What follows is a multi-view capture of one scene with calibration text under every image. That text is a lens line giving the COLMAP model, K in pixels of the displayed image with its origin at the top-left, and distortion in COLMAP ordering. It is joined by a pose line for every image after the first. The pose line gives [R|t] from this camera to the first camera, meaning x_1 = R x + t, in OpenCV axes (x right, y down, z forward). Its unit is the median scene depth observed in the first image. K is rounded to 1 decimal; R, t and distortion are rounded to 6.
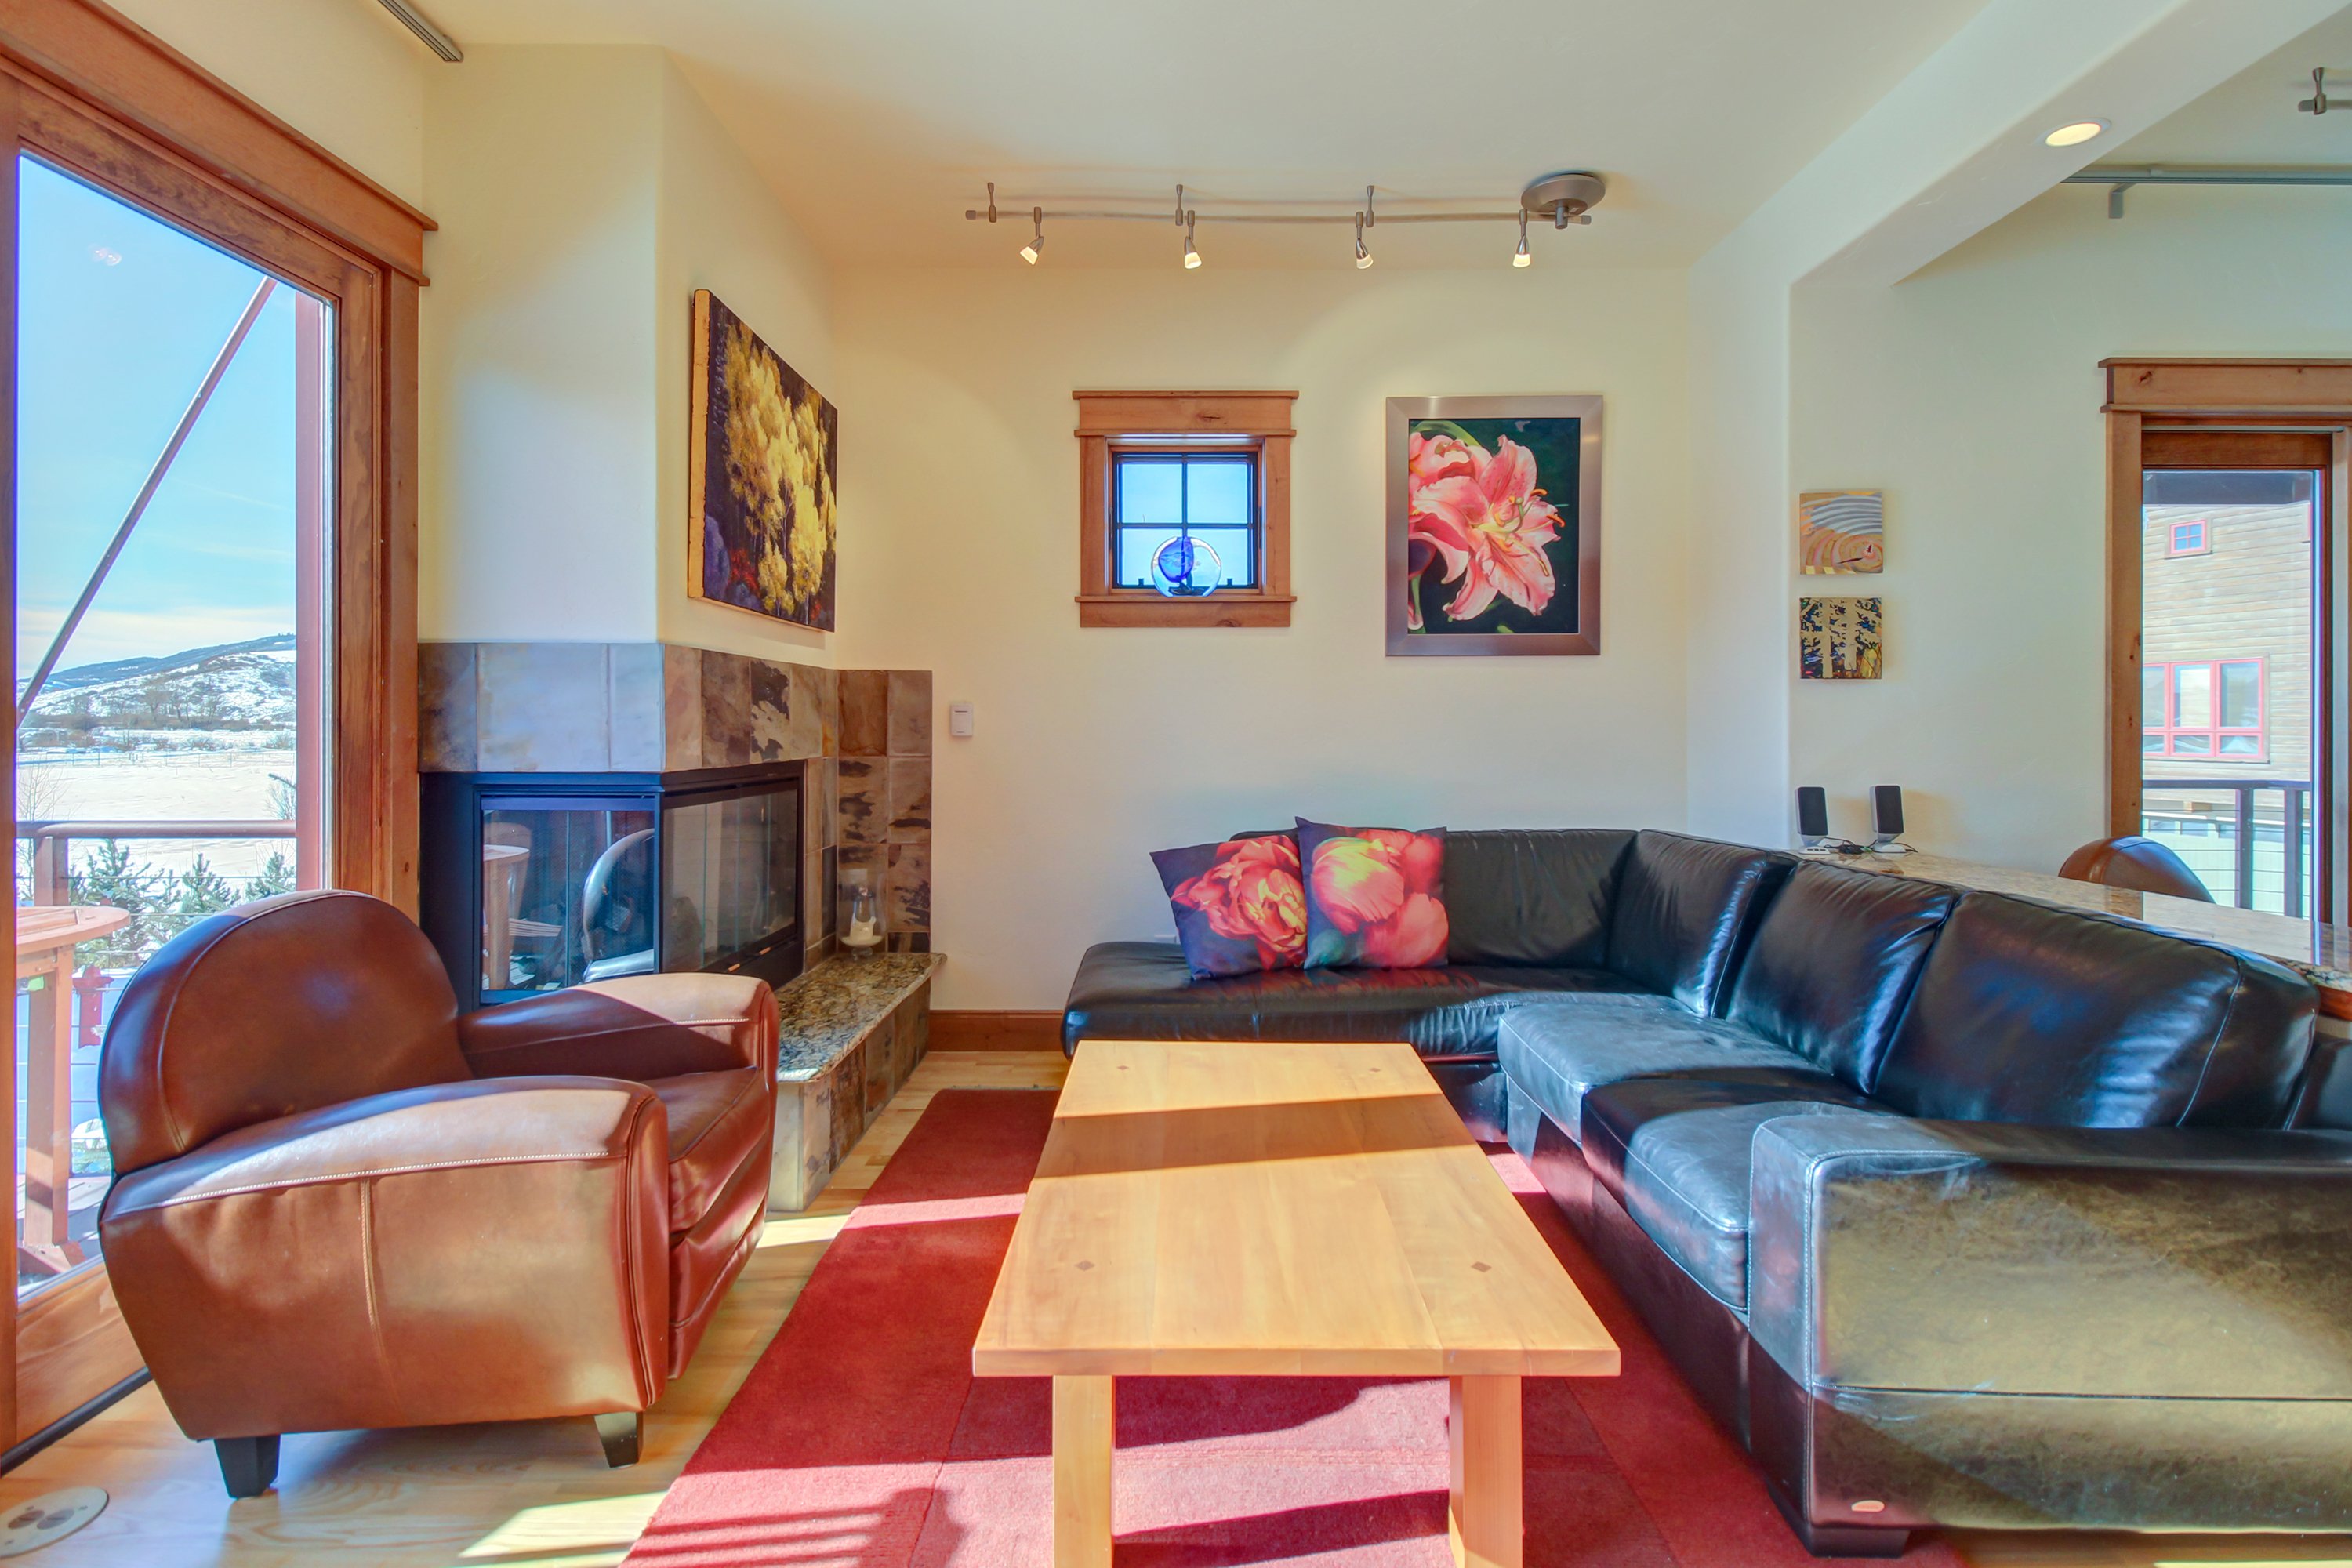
lens RADIAL K [[1083.4, 0, 1184.5], [0, 1083.4, 724.5], [0, 0, 1]] dist [0.016982, -0.012481]
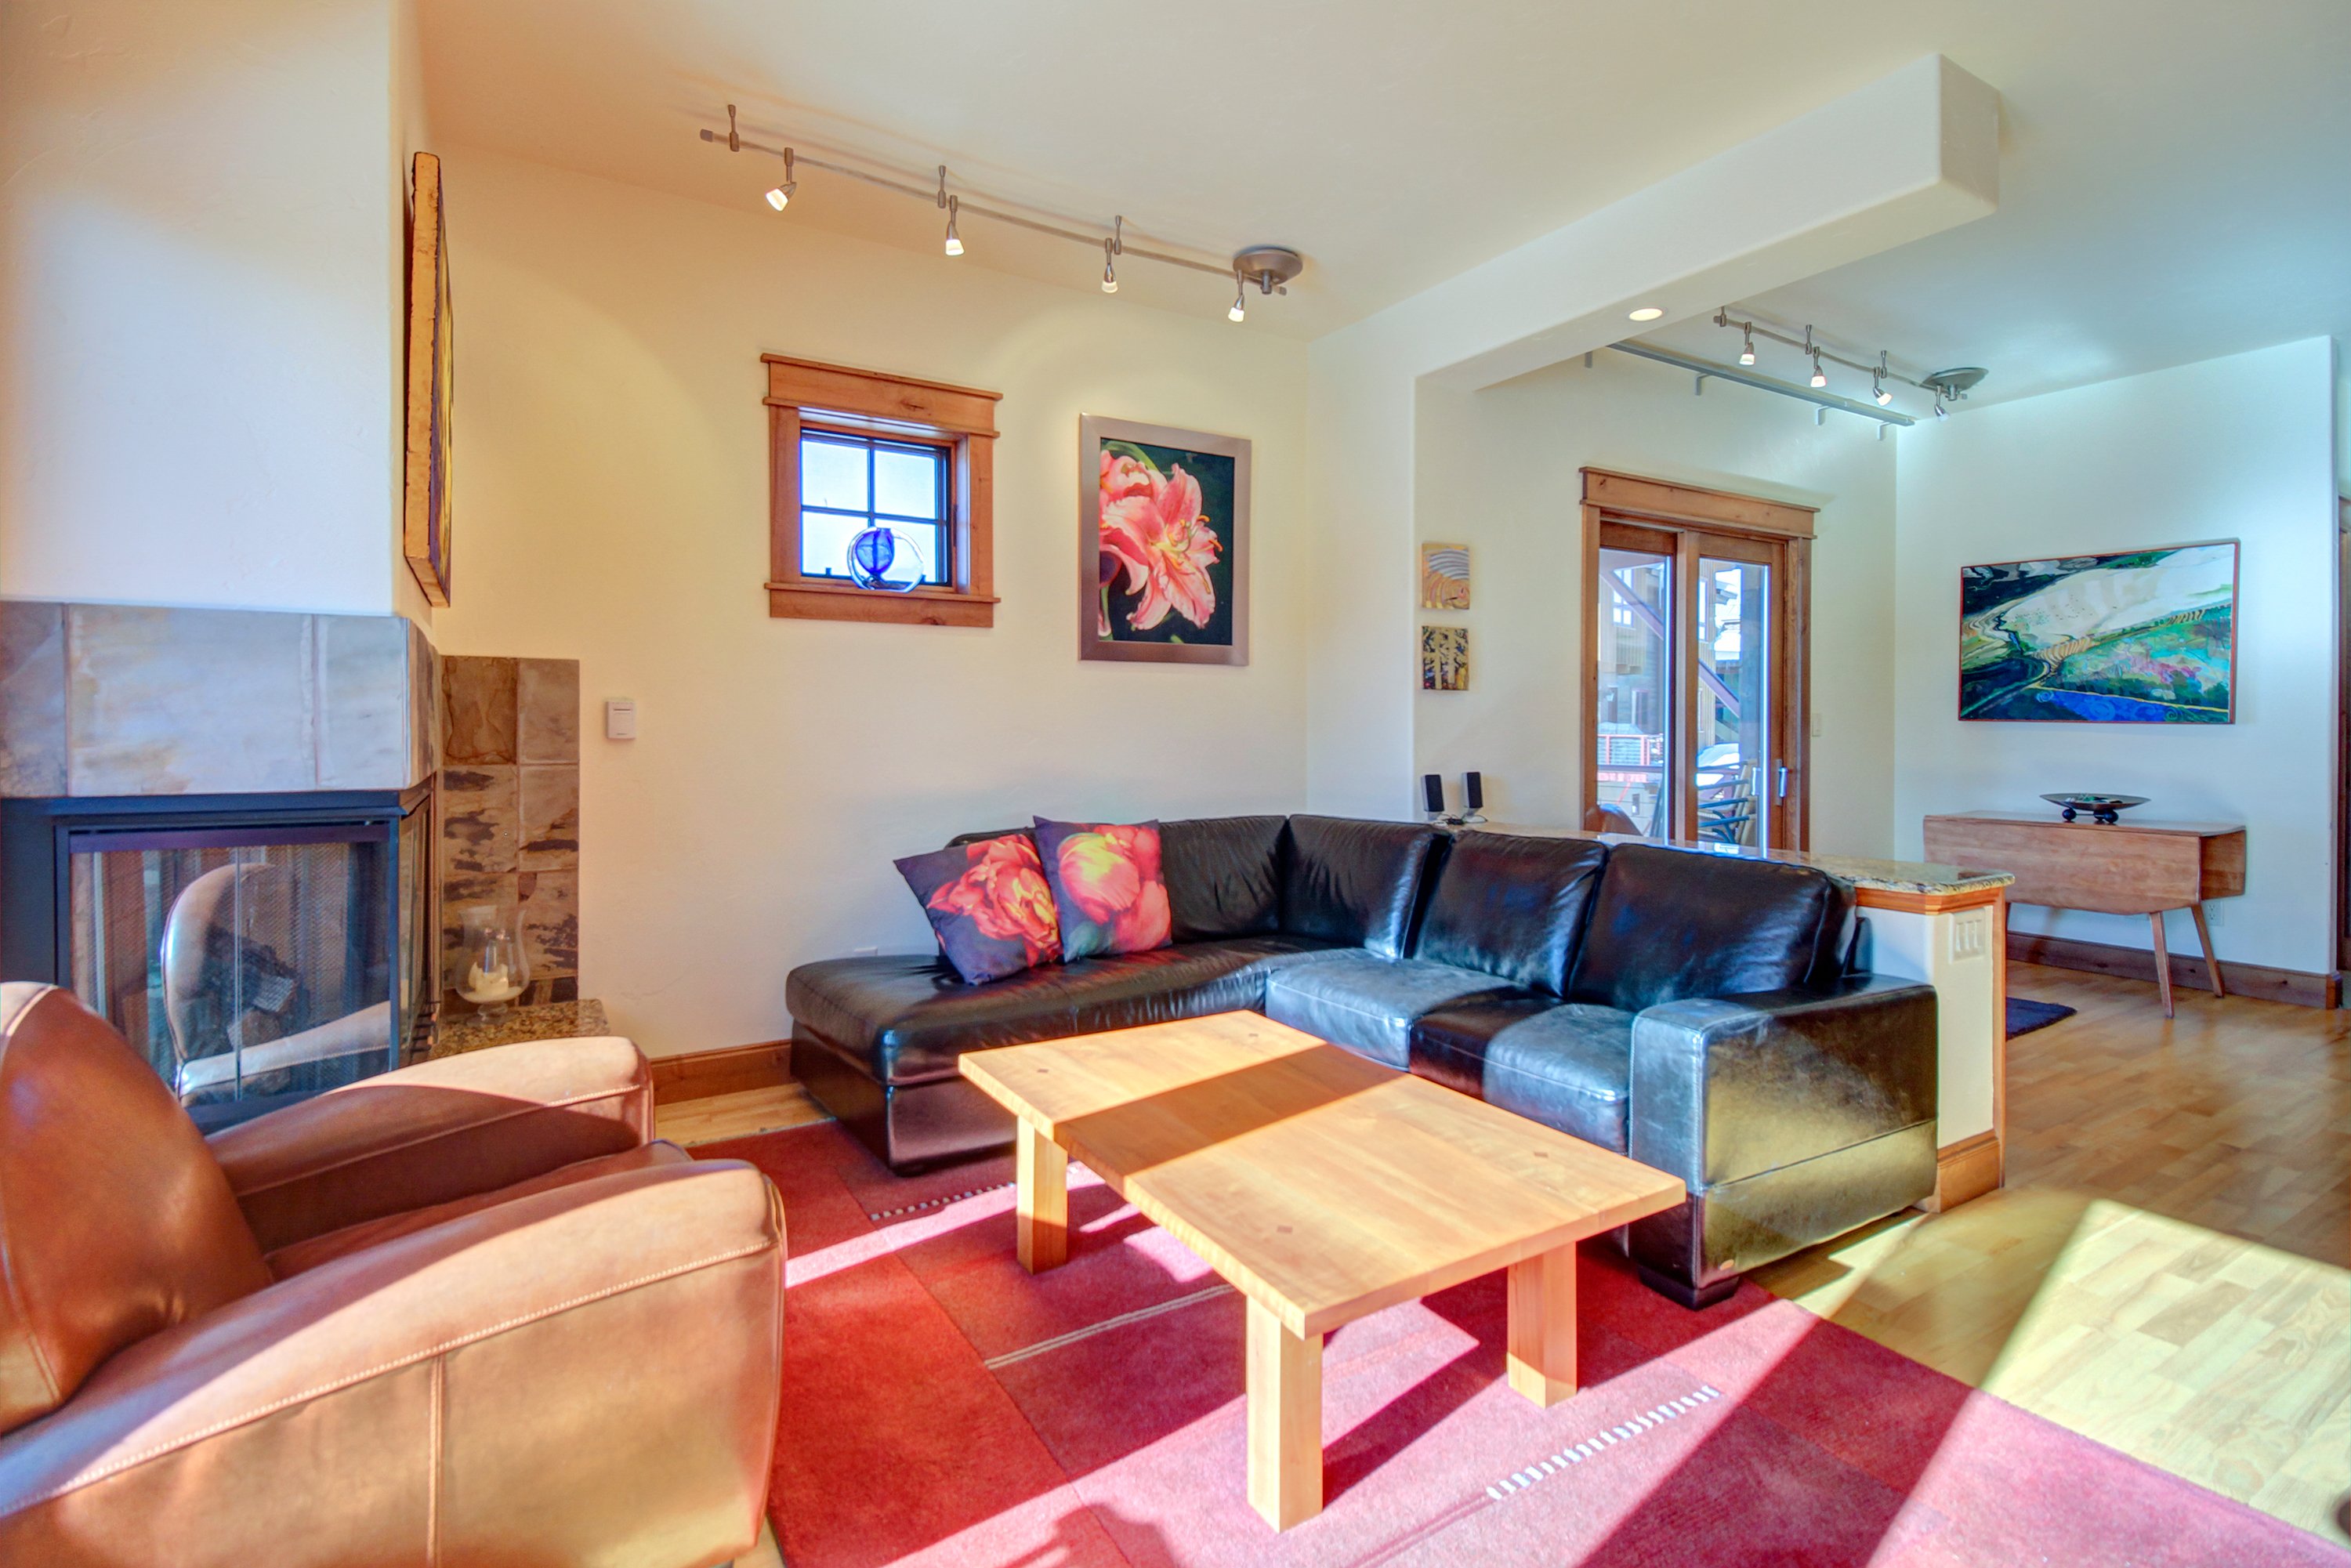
lens RADIAL K [[1082.9, 0, 1171.3], [0, 1082.9, 738.5], [0, 0, 1]] dist [0.016982, -0.012481]
pose [[0.857763, -0.006138, 0.514009, -0.319499], [0.000507, 0.999938, 0.011095, 0.001069], [-0.514045, -0.009256, 0.857713, 0.063285]]
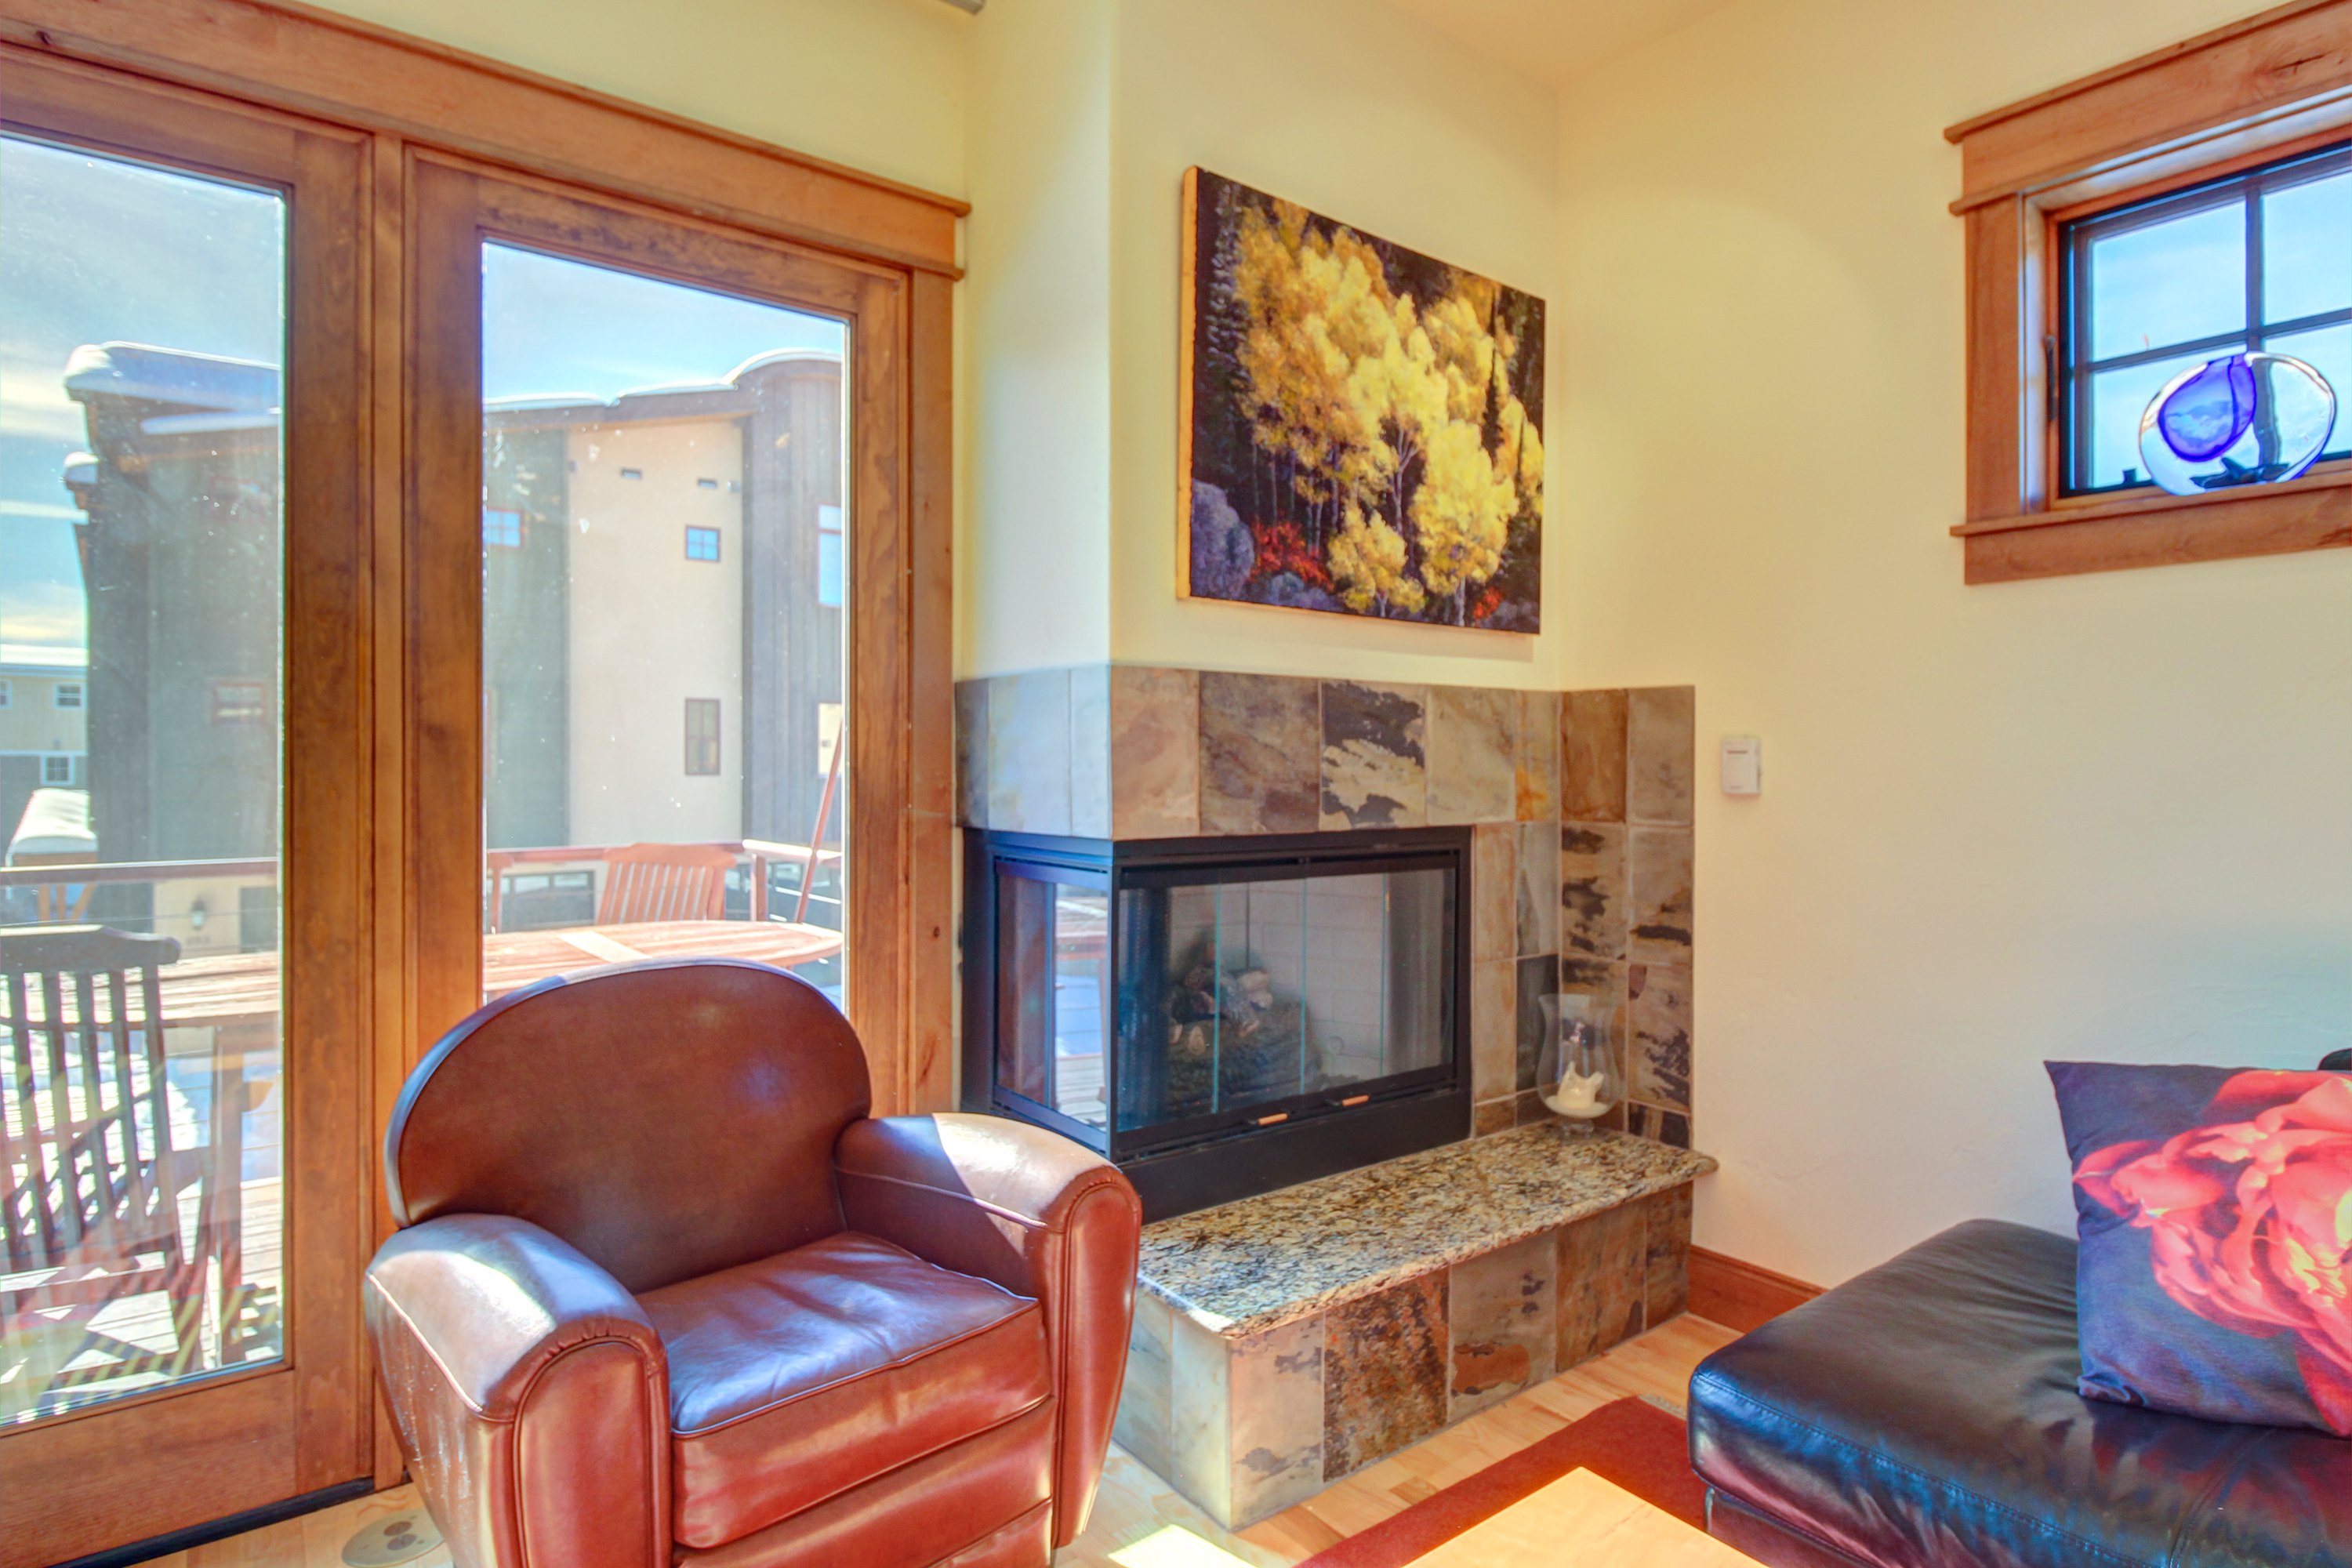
lens RADIAL K [[1244.3, 0, 1170.3], [0, 1244.3, 766.2], [0, 0, 1]] dist [0.004519, -0.009344]
pose [[0.607650, 0.001128, -0.794204, 0.163396], [-0.001965, 0.999998, -0.000083, -0.004564], [0.794202, 0.001611, 0.607651, 0.402652]]
